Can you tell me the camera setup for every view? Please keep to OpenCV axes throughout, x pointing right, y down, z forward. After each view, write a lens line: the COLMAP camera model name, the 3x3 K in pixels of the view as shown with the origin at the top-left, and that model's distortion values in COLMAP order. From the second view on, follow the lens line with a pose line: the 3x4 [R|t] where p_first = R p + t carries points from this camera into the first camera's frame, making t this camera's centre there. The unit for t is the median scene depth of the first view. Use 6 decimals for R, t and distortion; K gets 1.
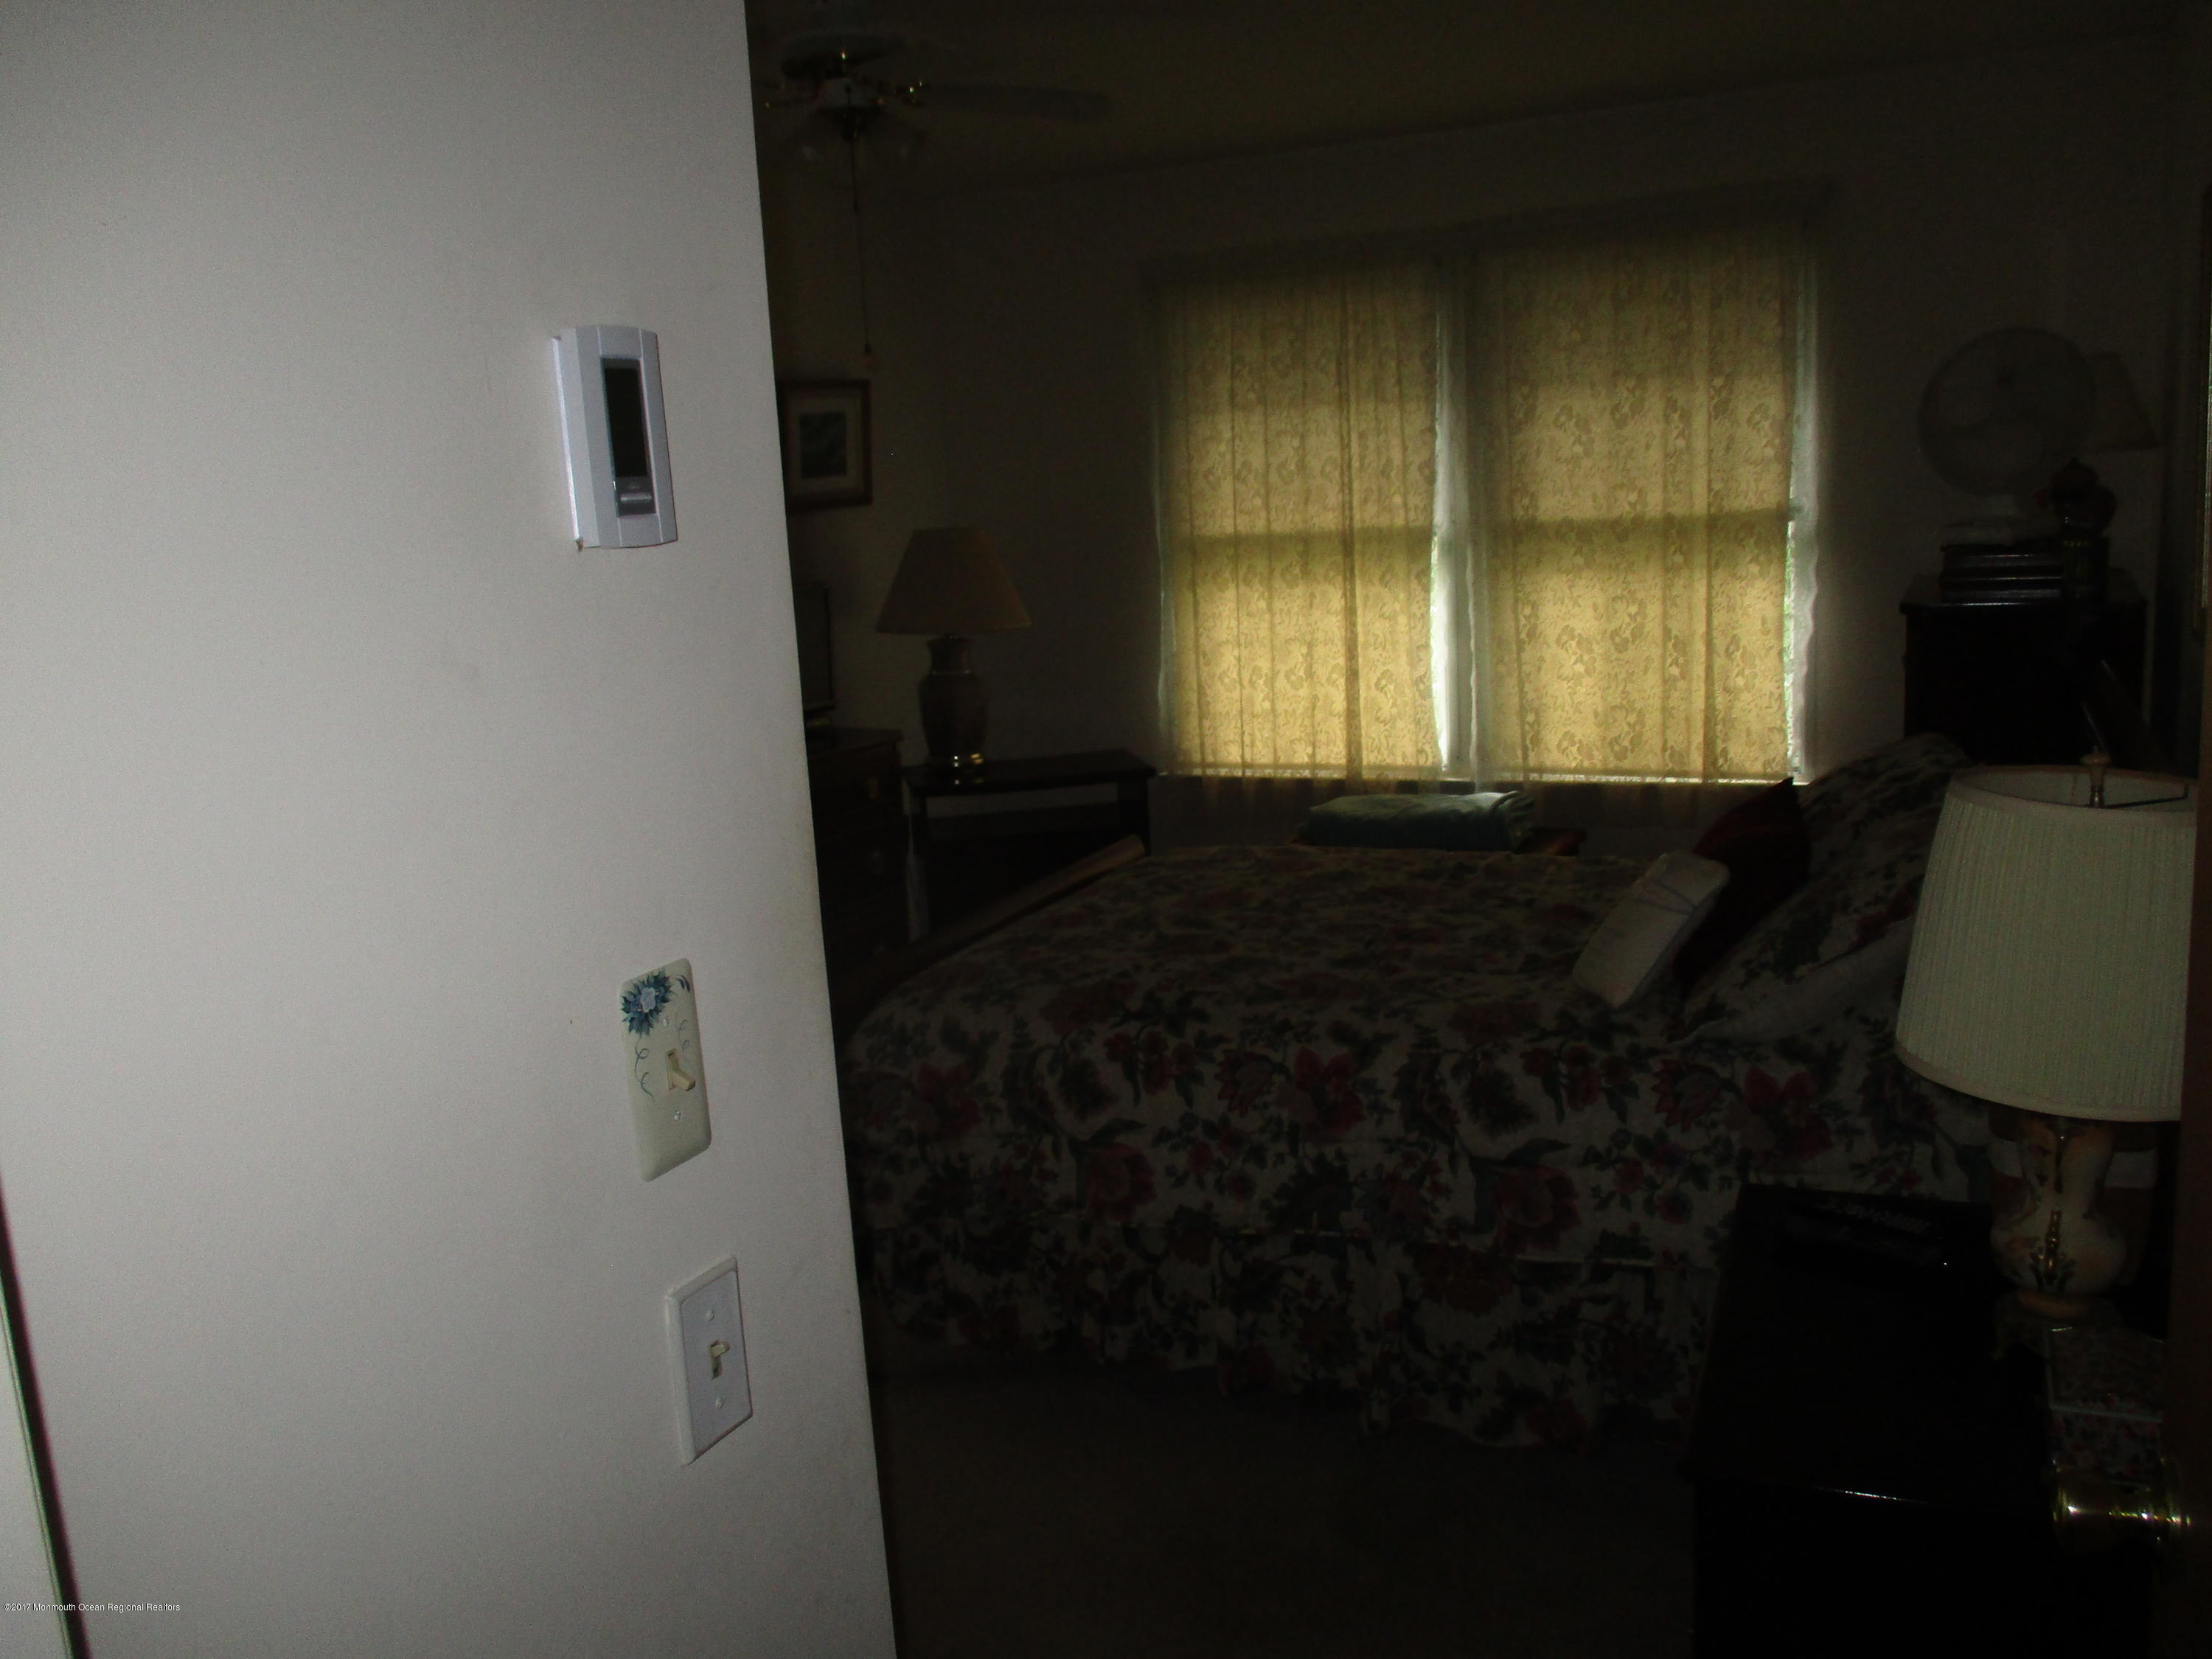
lens RADIAL K [[1820.2, 0, 1103.6], [0, 1820.2, 842.0], [0, 0, 1]] dist [-0.034190, 0.014556]
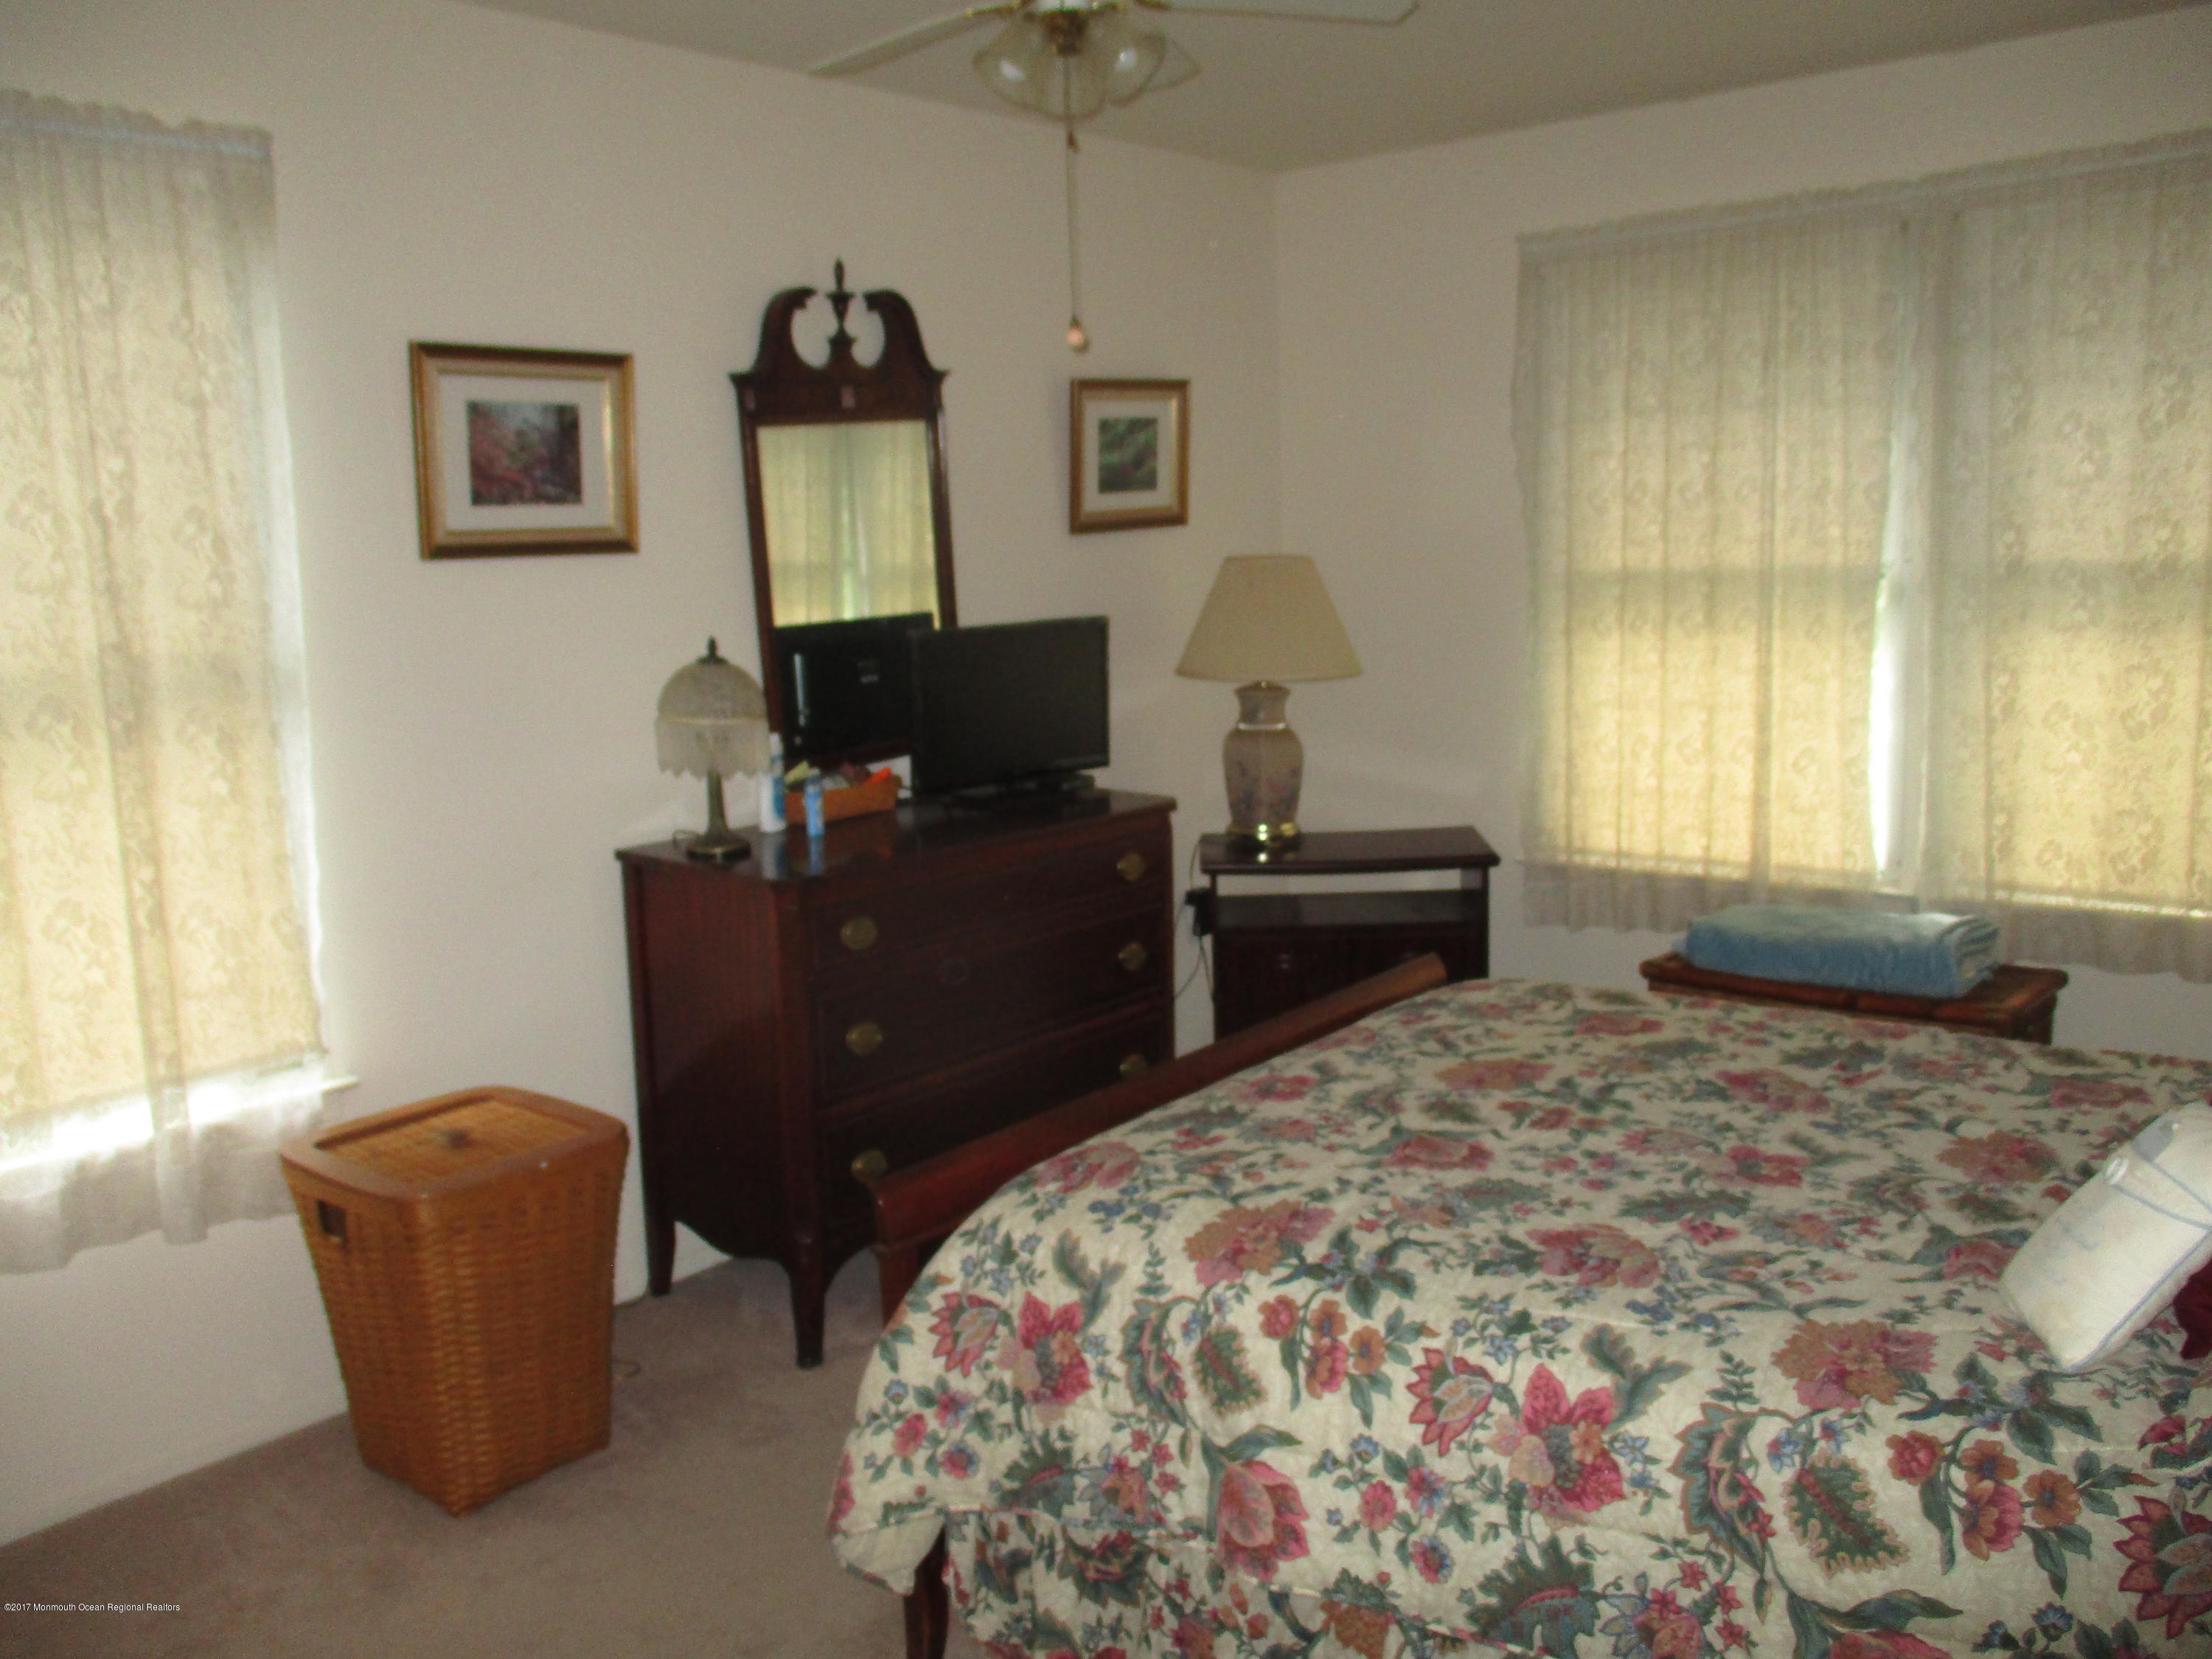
lens RADIAL K [[1820.2, 0, 1103.8], [0, 1820.2, 848.6], [0, 0, 1]] dist [-0.034190, 0.014556]
pose [[0.968366, 0.058707, -0.242531, 0.060110], [-0.060781, 0.998151, -0.001074, -0.035553], [0.242019, 0.015781, 0.970143, 0.188476]]
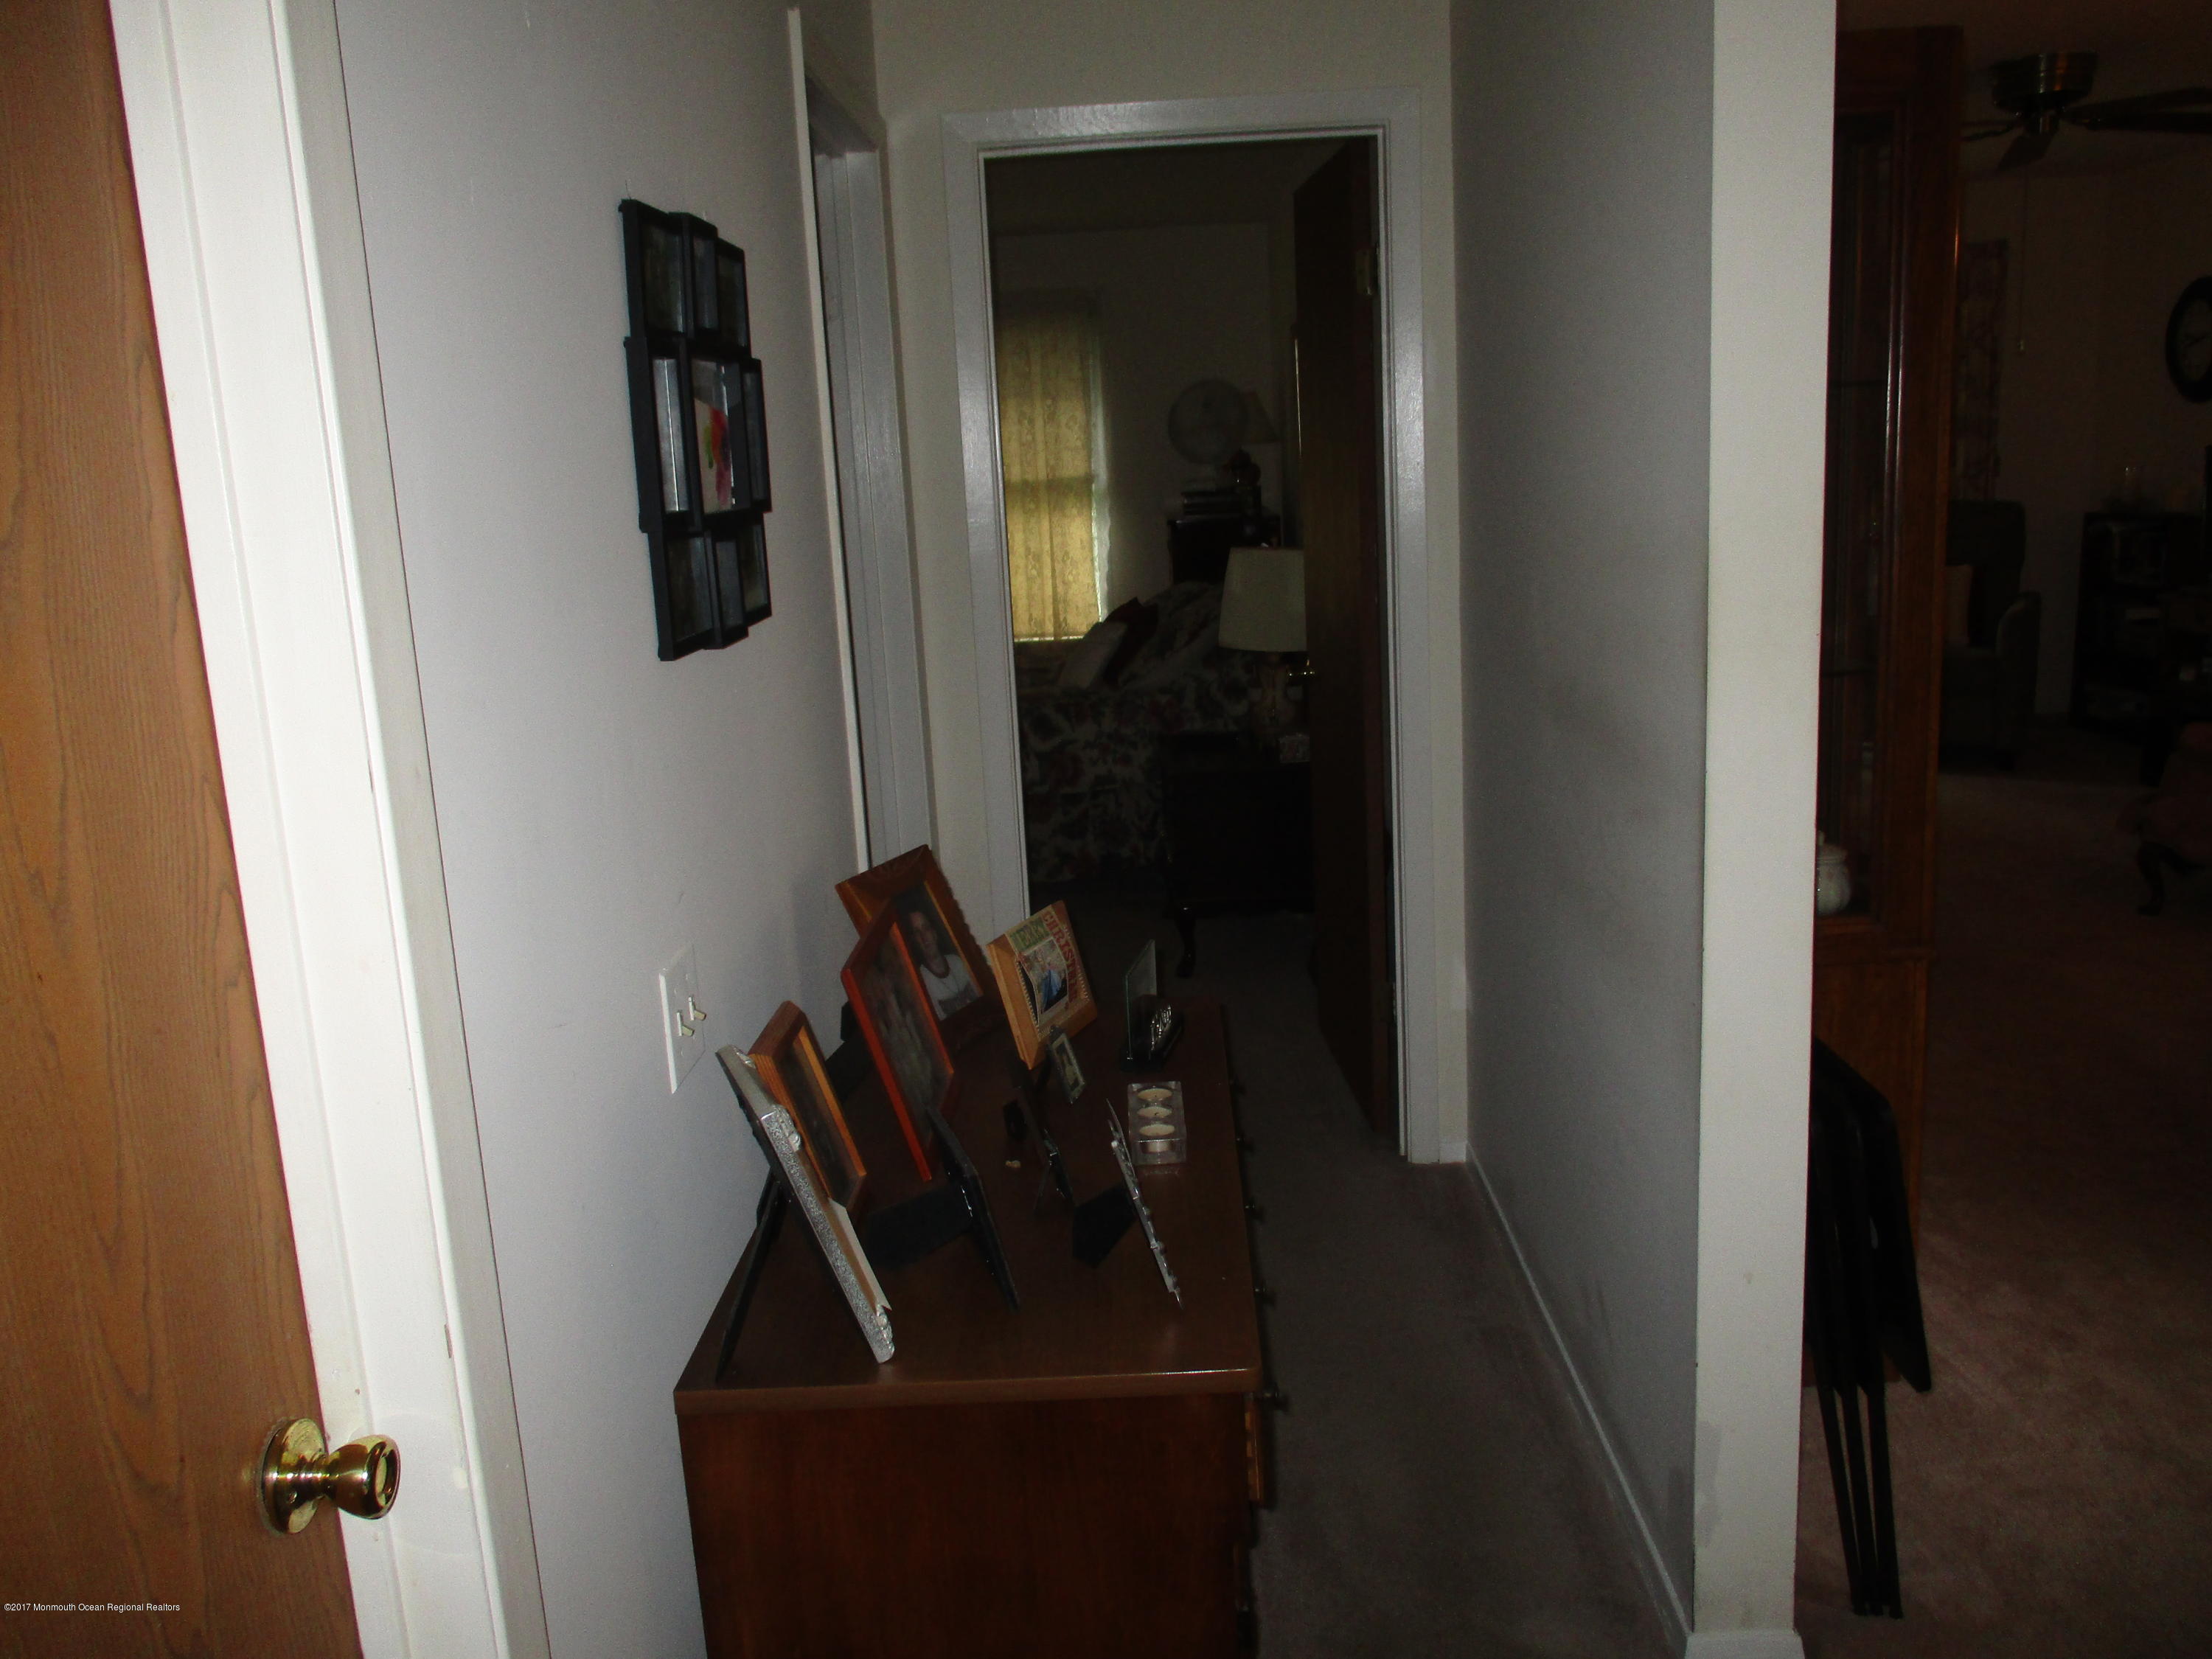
lens RADIAL K [[1820.2, 0, 1115.6], [0, 1820.2, 826.8], [0, 0, 1]] dist [-0.034190, 0.014556]
pose [[0.905425, -0.073755, 0.418050, -0.353906], [0.077286, 0.996973, 0.008503, 0.137906], [-0.417412, 0.024611, 0.908384, -0.582520]]
